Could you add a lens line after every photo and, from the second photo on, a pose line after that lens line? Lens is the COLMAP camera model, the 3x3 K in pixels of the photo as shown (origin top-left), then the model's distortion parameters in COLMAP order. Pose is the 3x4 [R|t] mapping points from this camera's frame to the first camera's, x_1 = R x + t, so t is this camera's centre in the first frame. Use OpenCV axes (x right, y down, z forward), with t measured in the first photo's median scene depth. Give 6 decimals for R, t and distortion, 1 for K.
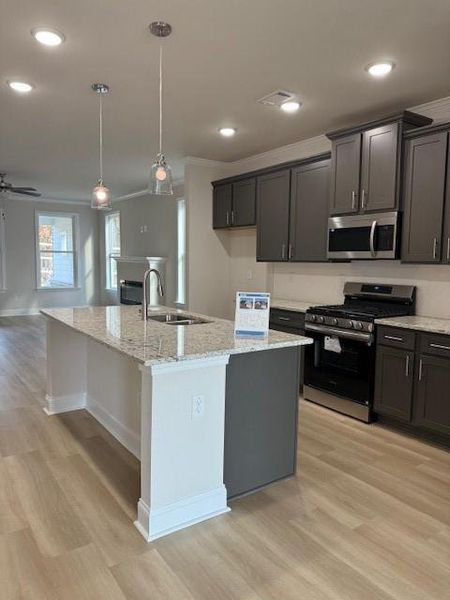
lens RADIAL K [[423.9, 0, 225.0], [0, 423.9, 300.0], [0, 0, 1]] dist [0.085915, -0.133987]
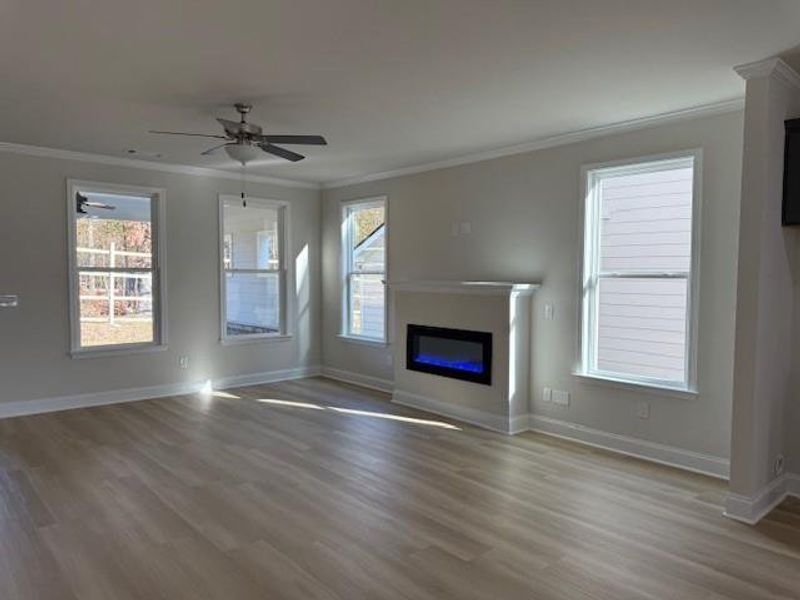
lens RADIAL K [[565.2, 0, 401.5], [0, 565.2, 303.7], [0, 0, 1]] dist [0.085915, -0.133987]
pose [[0.994104, -0.009870, 0.107981, -0.768646], [0.014760, 0.998897, -0.044584, -0.098836], [-0.107421, 0.045915, 0.993153, 0.713235]]
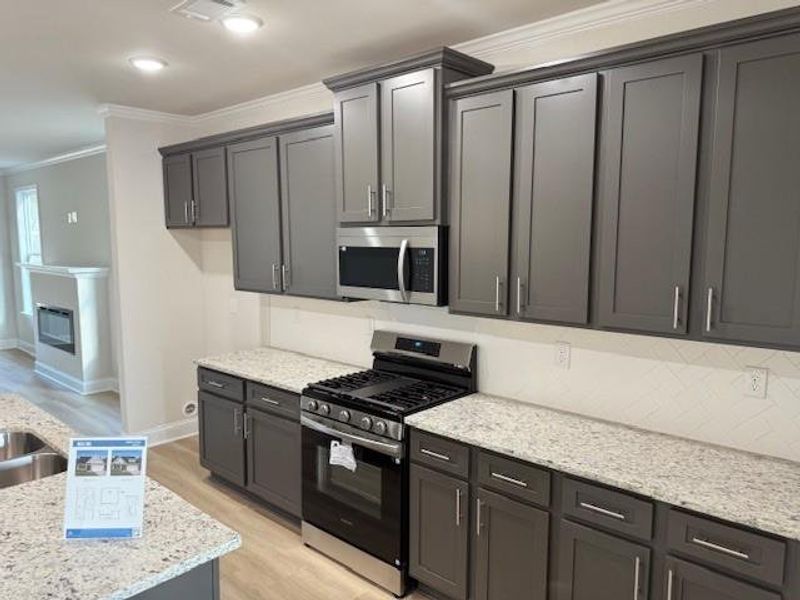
lens RADIAL K [[565.2, 0, 401.5], [0, 565.2, 303.7], [0, 0, 1]] dist [0.085915, -0.133987]
pose [[0.973873, -0.037635, 0.223953, 0.166989], [0.032778, 0.999141, 0.025367, -0.114112], [-0.224716, -0.017364, 0.974270, 0.249535]]
